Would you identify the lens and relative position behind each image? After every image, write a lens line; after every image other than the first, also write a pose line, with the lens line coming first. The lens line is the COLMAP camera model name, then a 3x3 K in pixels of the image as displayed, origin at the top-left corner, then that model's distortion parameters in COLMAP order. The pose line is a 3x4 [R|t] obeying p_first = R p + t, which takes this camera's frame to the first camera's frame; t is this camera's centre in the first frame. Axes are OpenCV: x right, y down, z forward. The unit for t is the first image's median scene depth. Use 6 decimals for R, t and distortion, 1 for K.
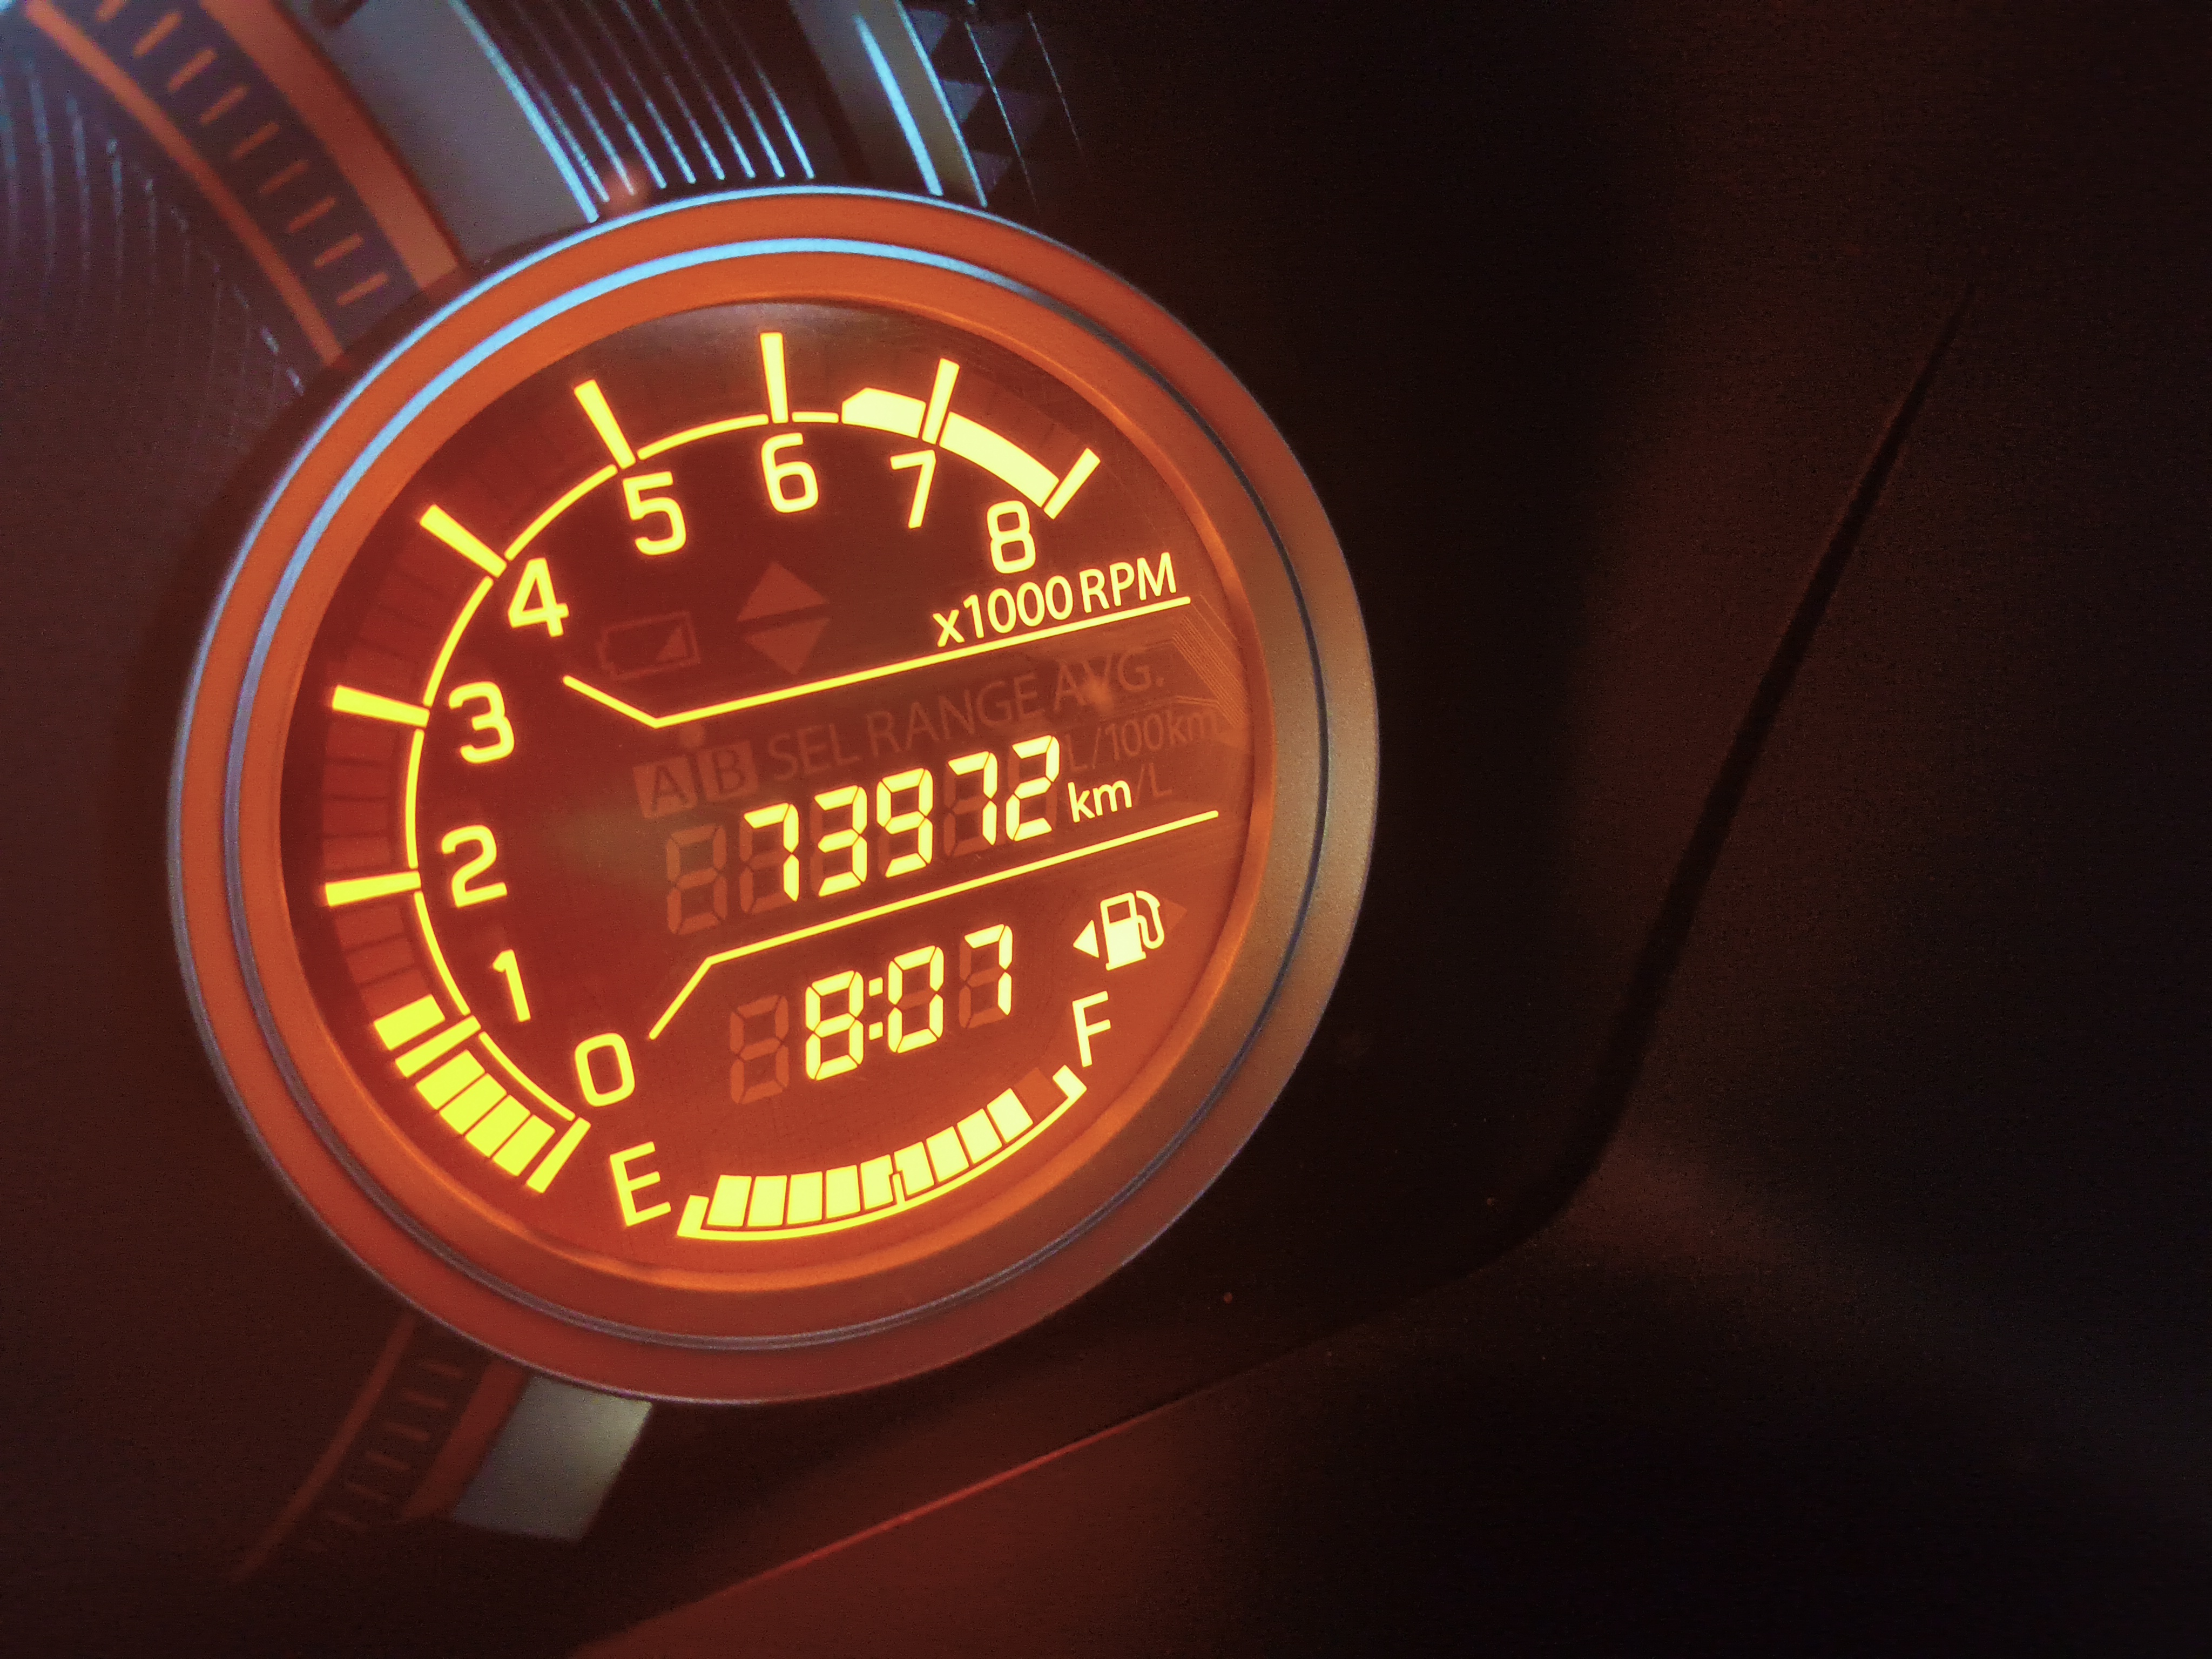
lens RADIAL K [[1994.0, 0, 1159.5], [0, 1994.0, 813.6], [0, 0, 1]] dist [0.135066, -0.483157]
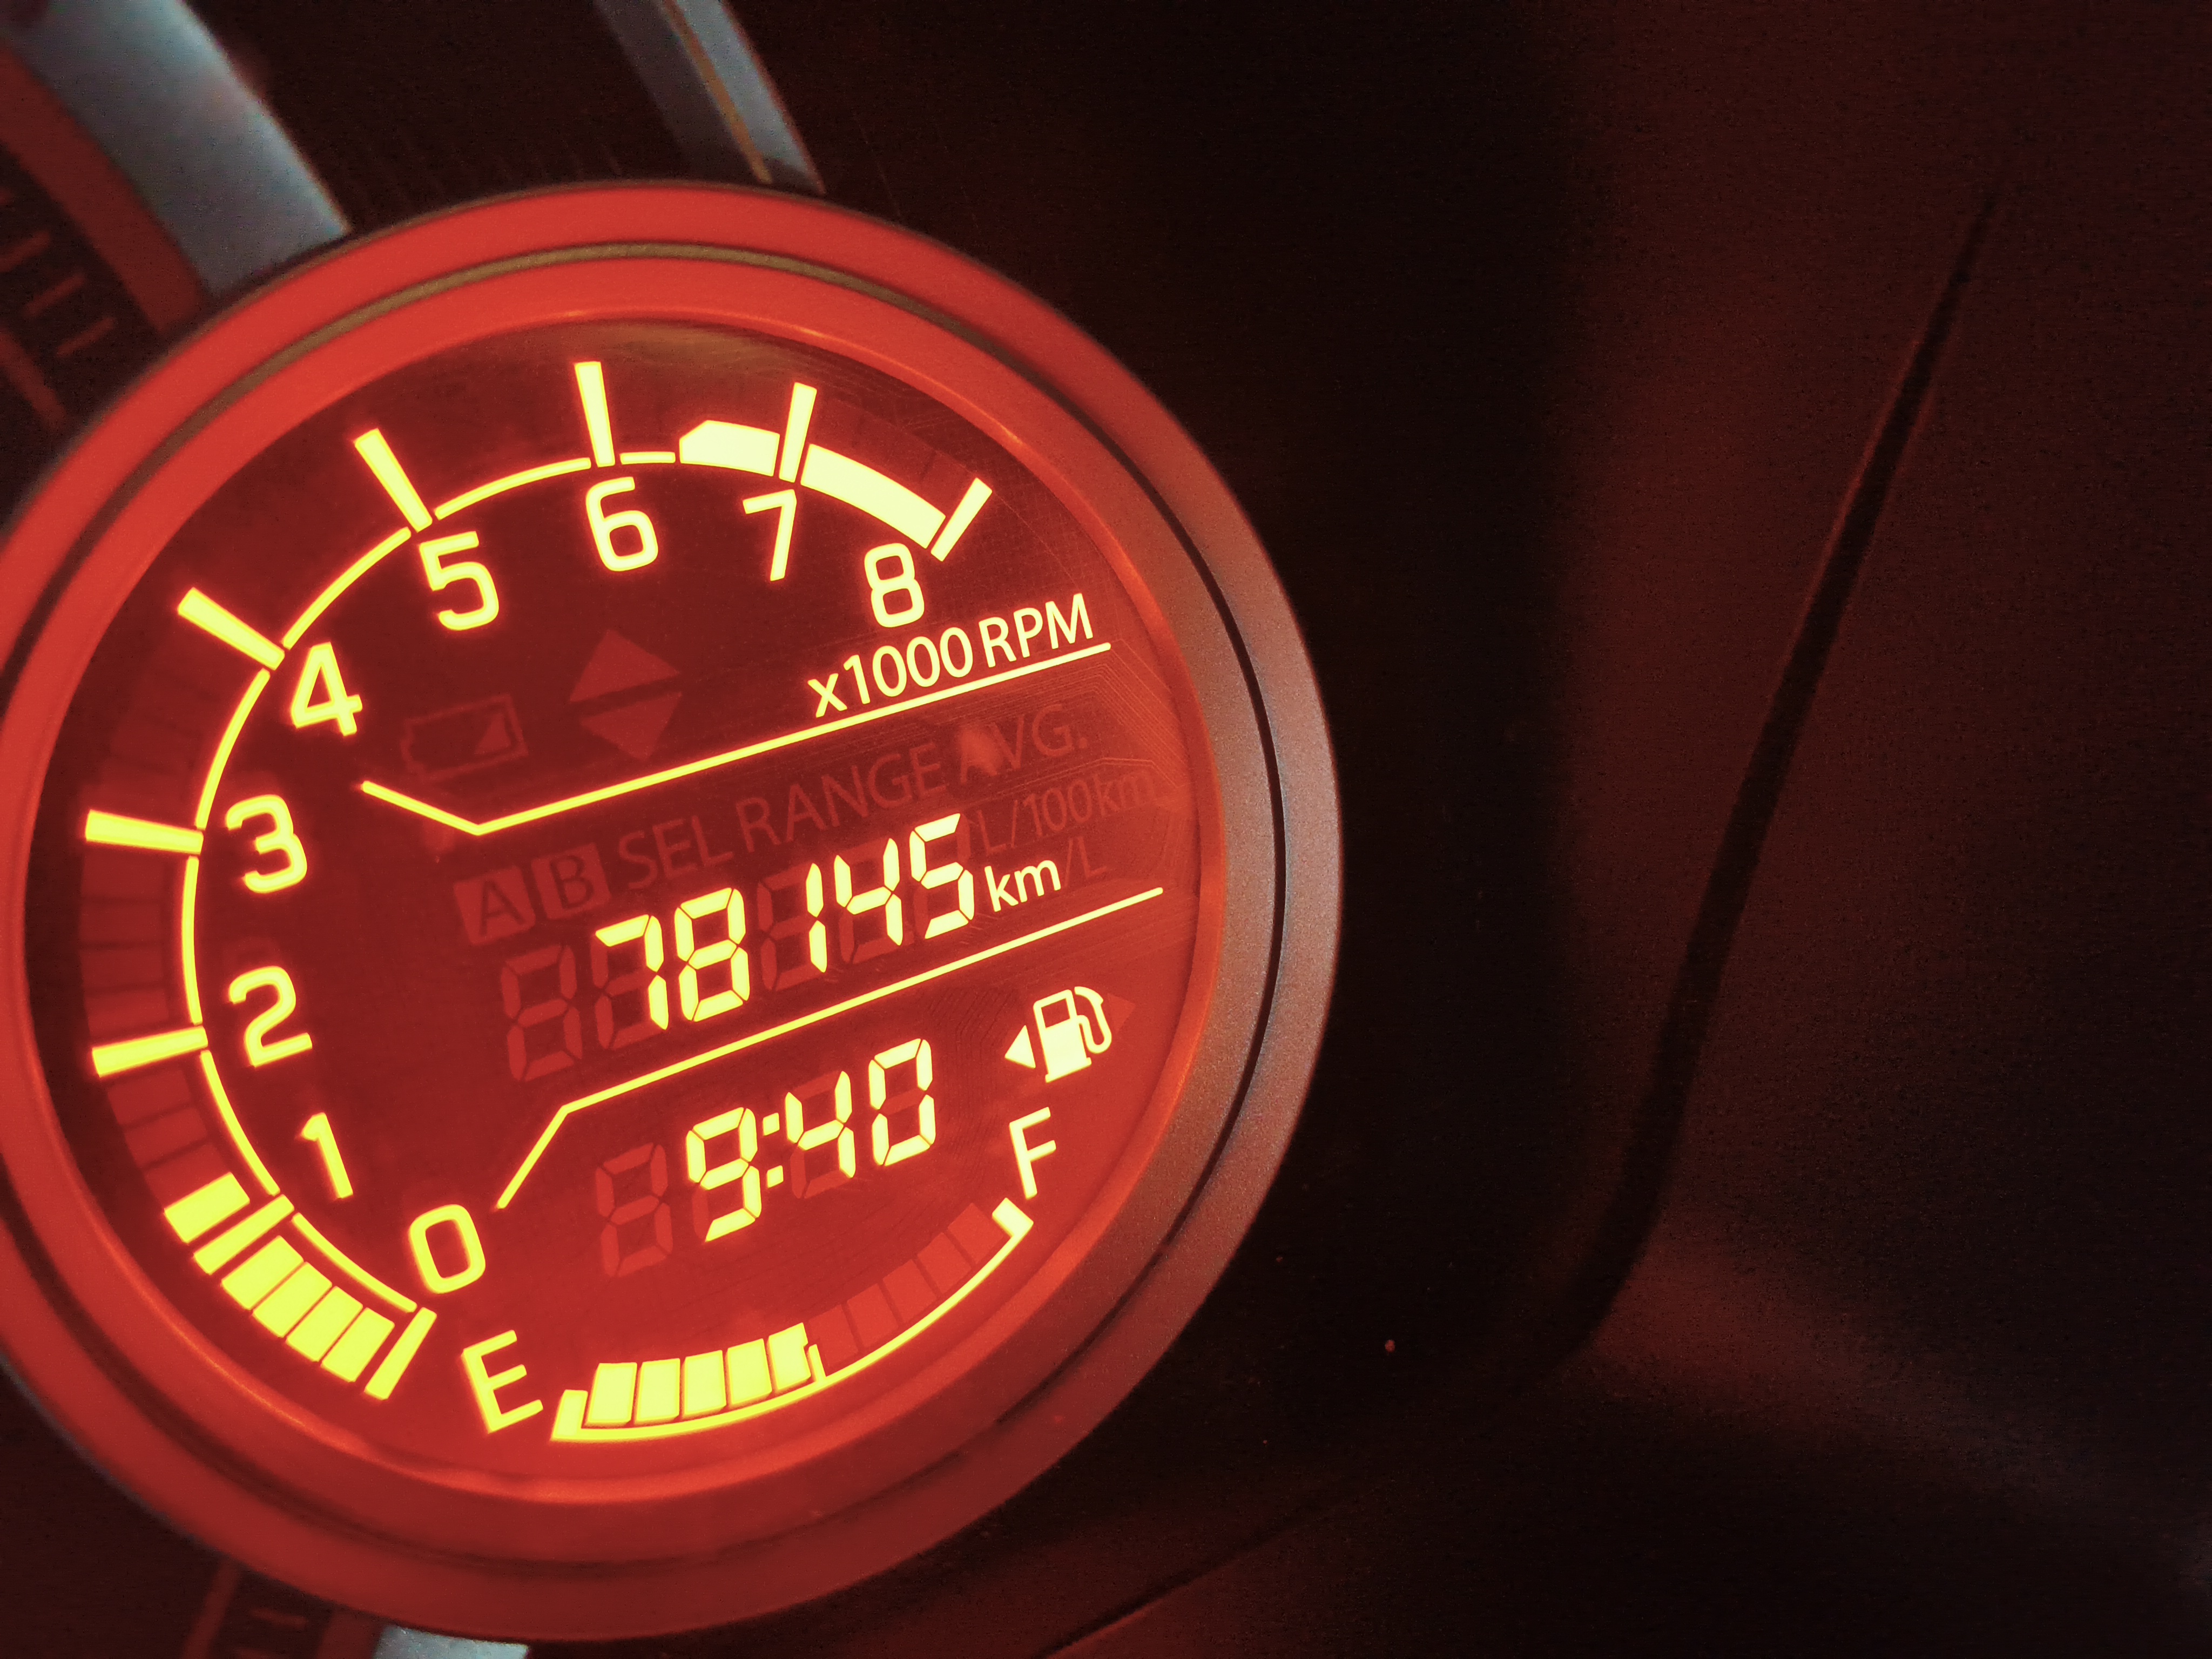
lens RADIAL K [[1994.0, 0, 1163.6], [0, 1994.0, 799.8], [0, 0, 1]] dist [0.135066, -0.483157]
pose [[0.997267, -0.072959, 0.011666, 0.024775], [0.073488, 0.995822, -0.054209, 0.008529], [-0.007663, 0.054918, 0.998461, 0.149265]]
